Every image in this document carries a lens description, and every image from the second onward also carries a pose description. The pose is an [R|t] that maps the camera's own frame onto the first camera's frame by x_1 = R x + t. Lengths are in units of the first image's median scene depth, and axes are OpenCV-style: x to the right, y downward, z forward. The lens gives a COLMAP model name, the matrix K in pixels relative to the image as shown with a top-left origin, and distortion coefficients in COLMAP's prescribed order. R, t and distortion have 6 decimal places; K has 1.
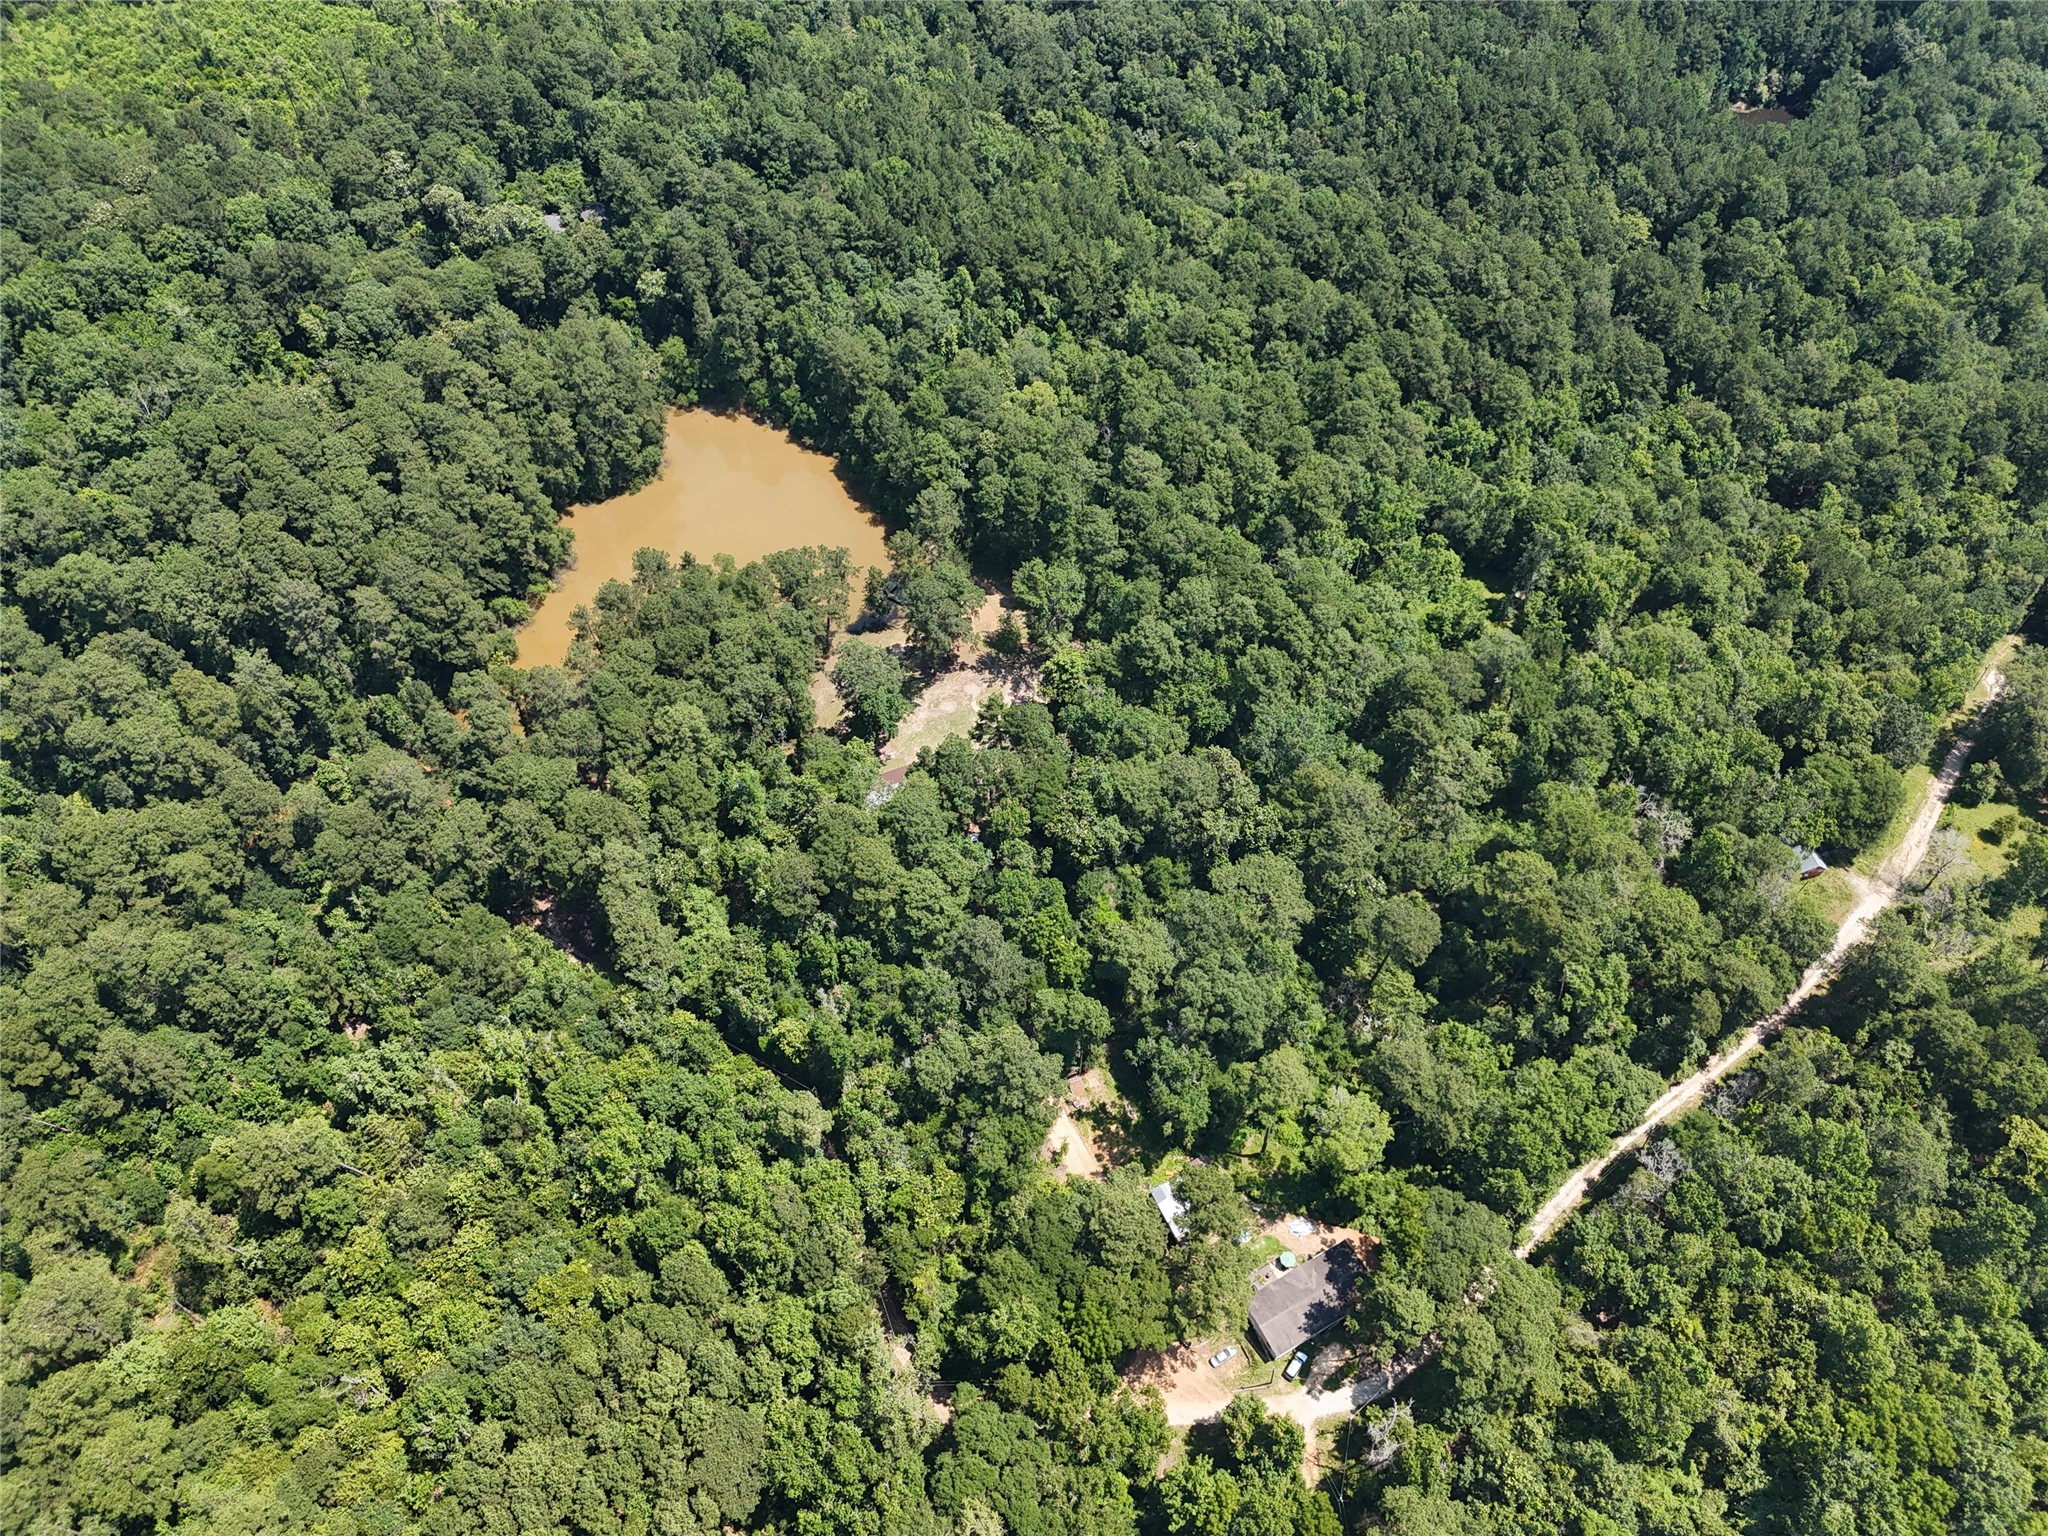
lens RADIAL K [[1504.1, 0, 1036.5], [0, 1504.1, 757.5], [0, 0, 1]] dist [0.077240, -0.080577]
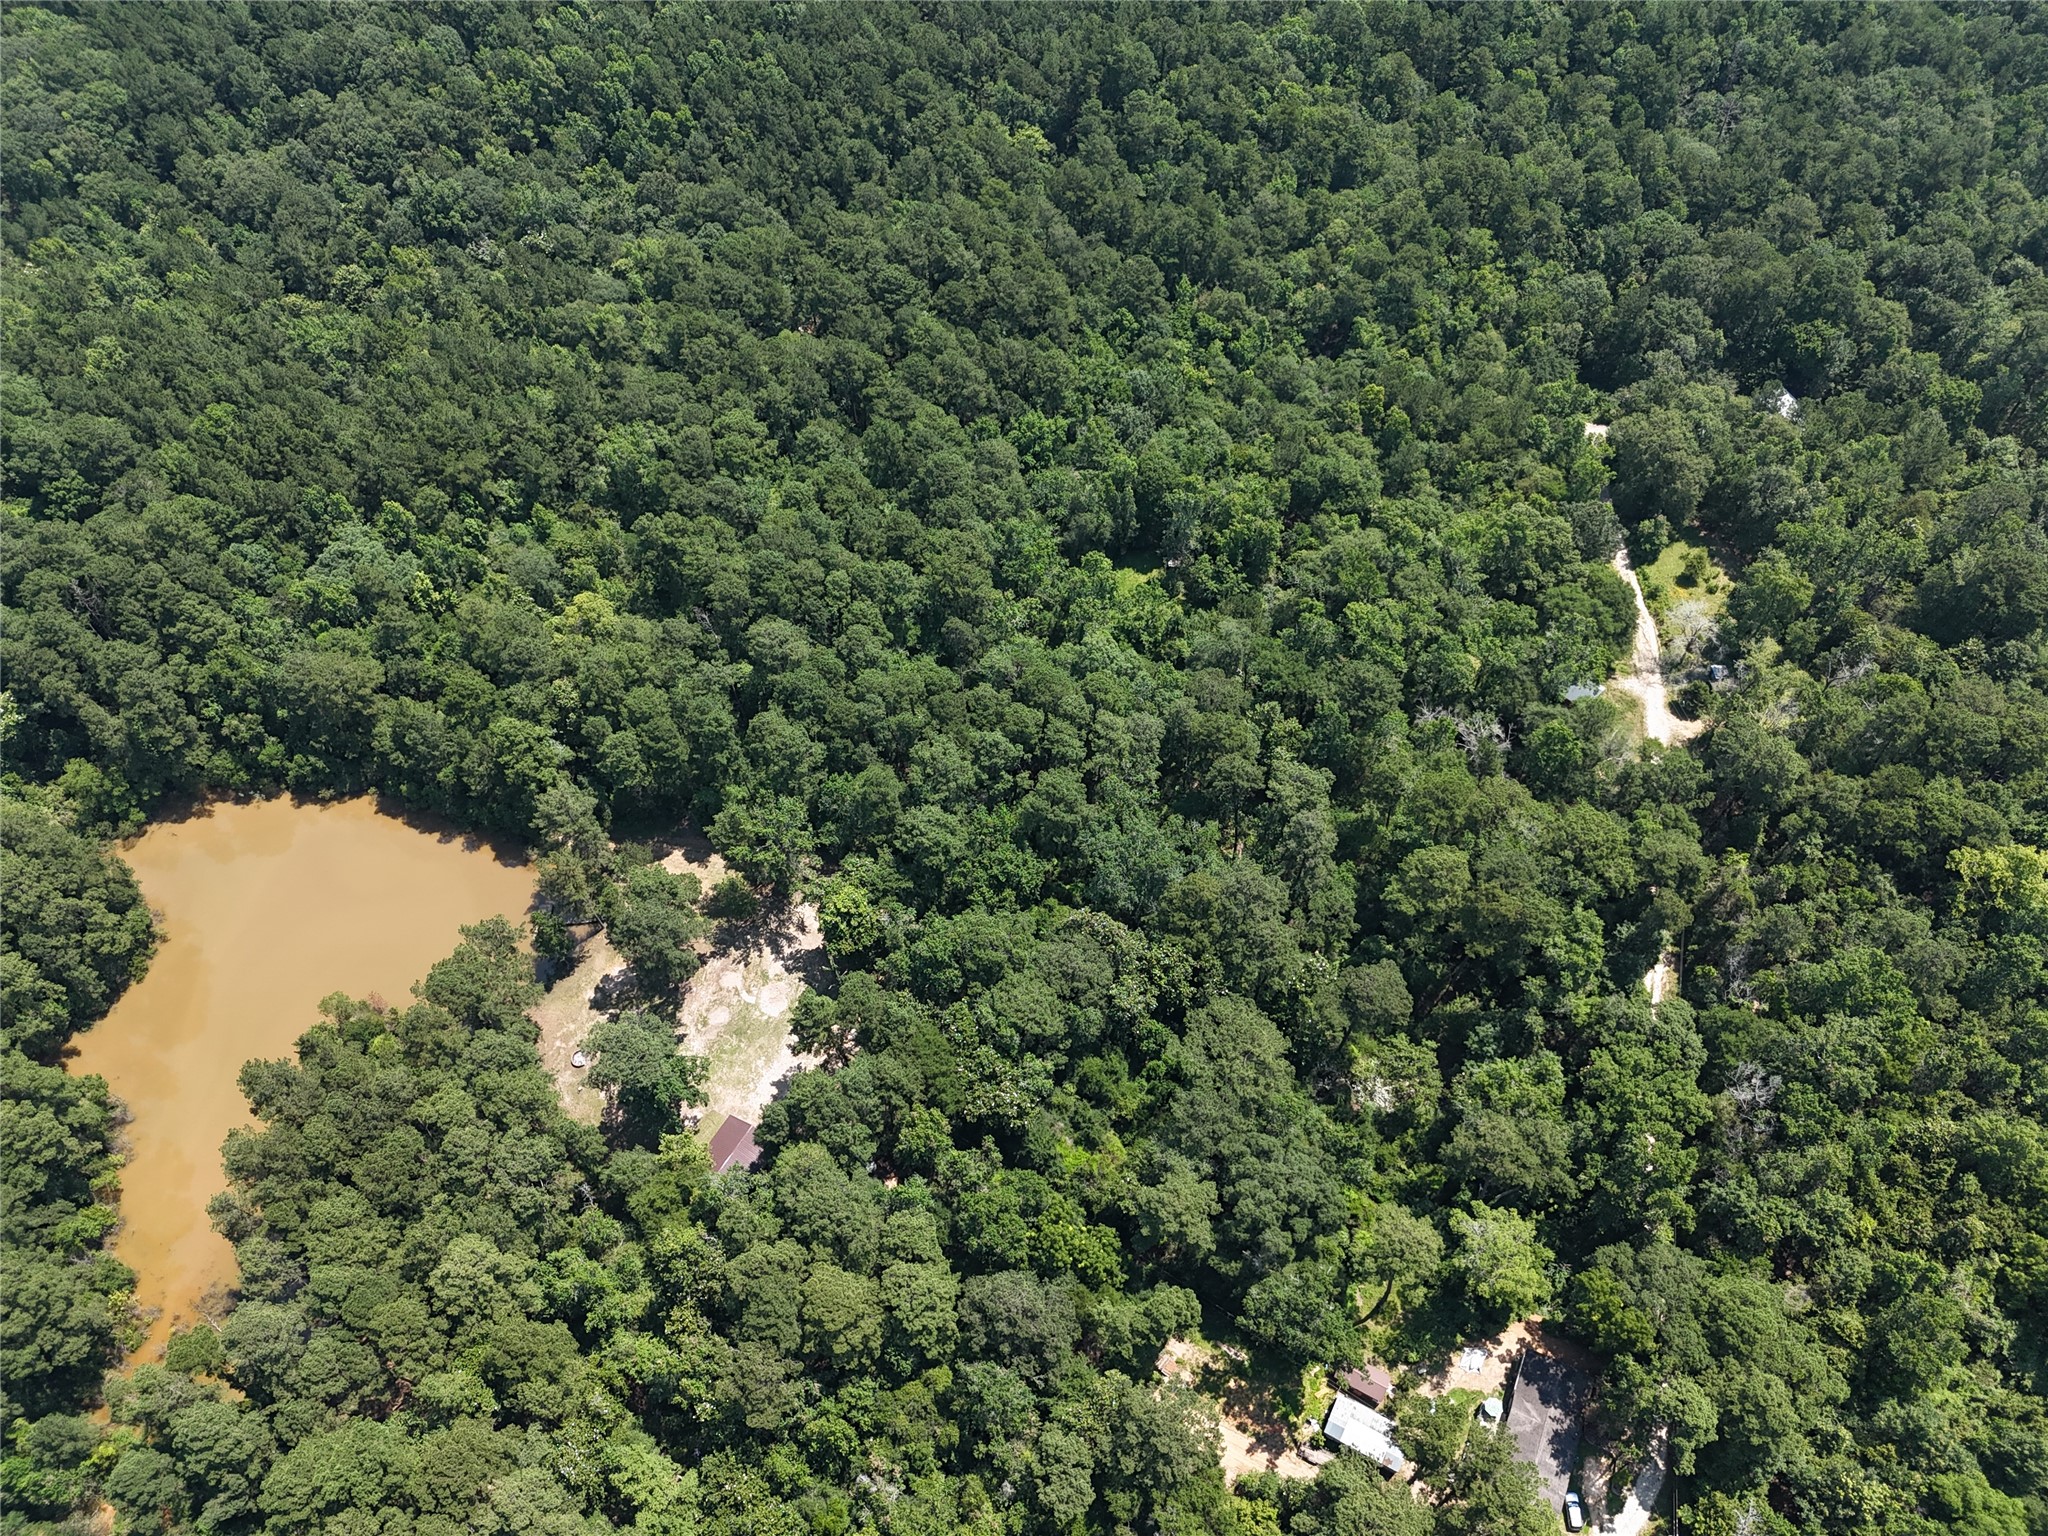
lens RADIAL K [[1504.1, 0, 1036.5], [0, 1504.1, 757.5], [0, 0, 1]] dist [0.077240, -0.080577]
pose [[0.812488, -0.496209, 0.306006, -0.095077], [0.479980, 0.867297, 0.131965, -0.171167], [-0.330880, 0.039657, 0.942839, 0.165494]]
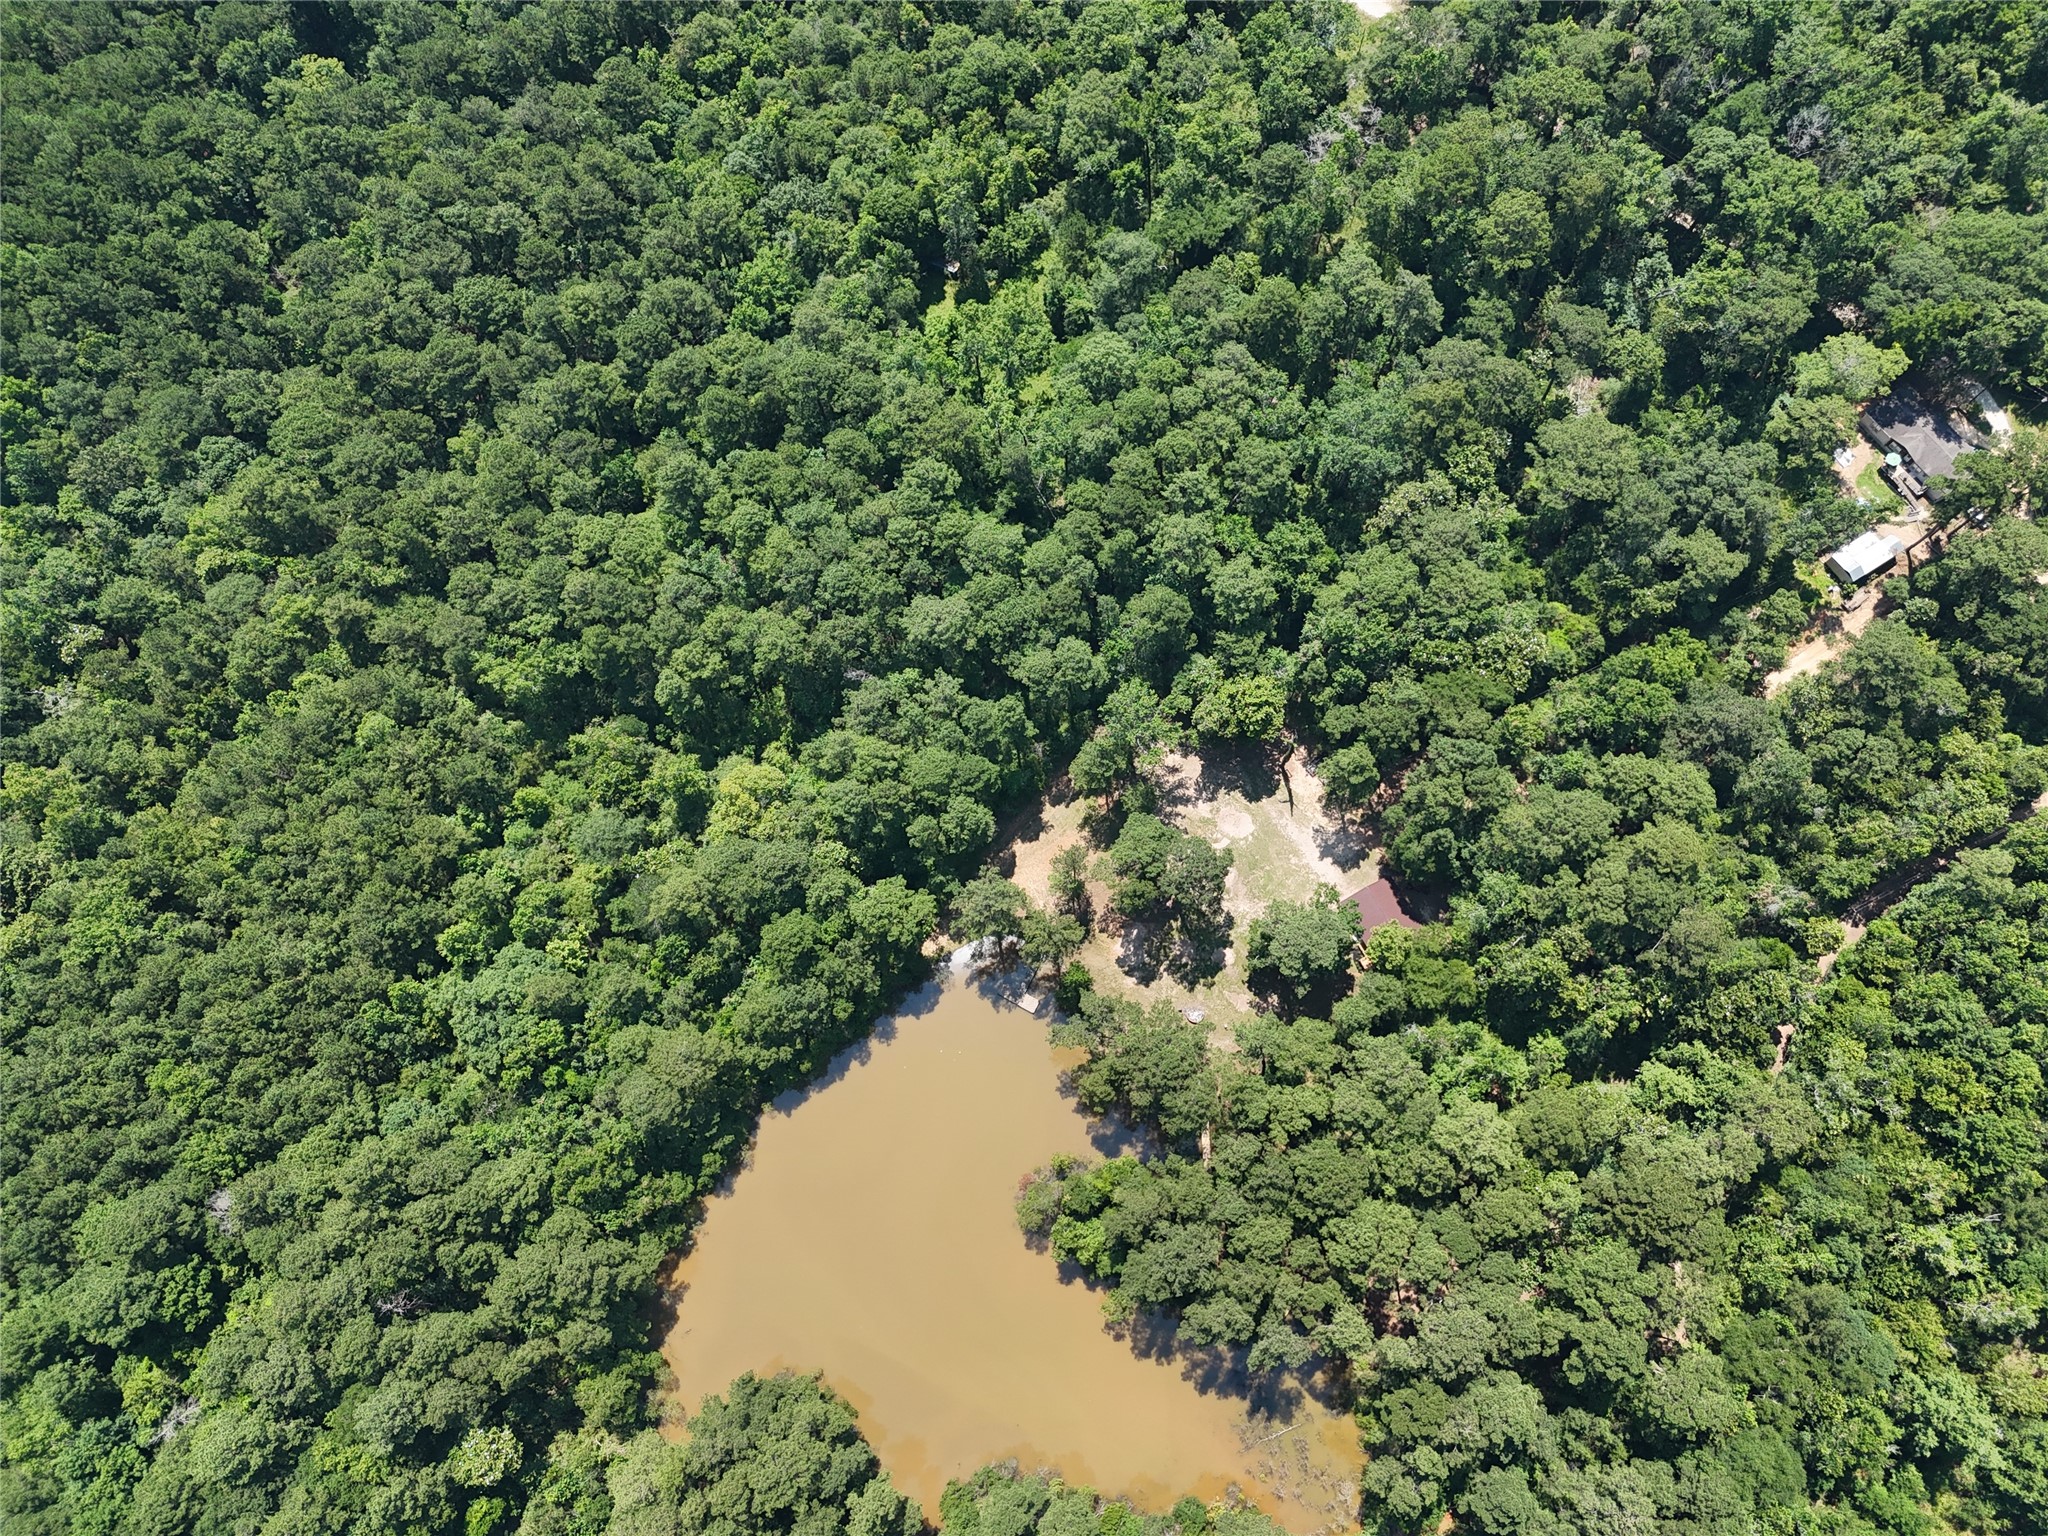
lens RADIAL K [[1504.1, 0, 1036.5], [0, 1504.1, 757.5], [0, 0, 1]] dist [0.077240, -0.080577]
pose [[-0.100071, -0.951800, 0.289934, -0.212492], [0.806588, 0.093017, 0.583750, -0.568454], [-0.582582, 0.292273, 0.758402, 0.405093]]
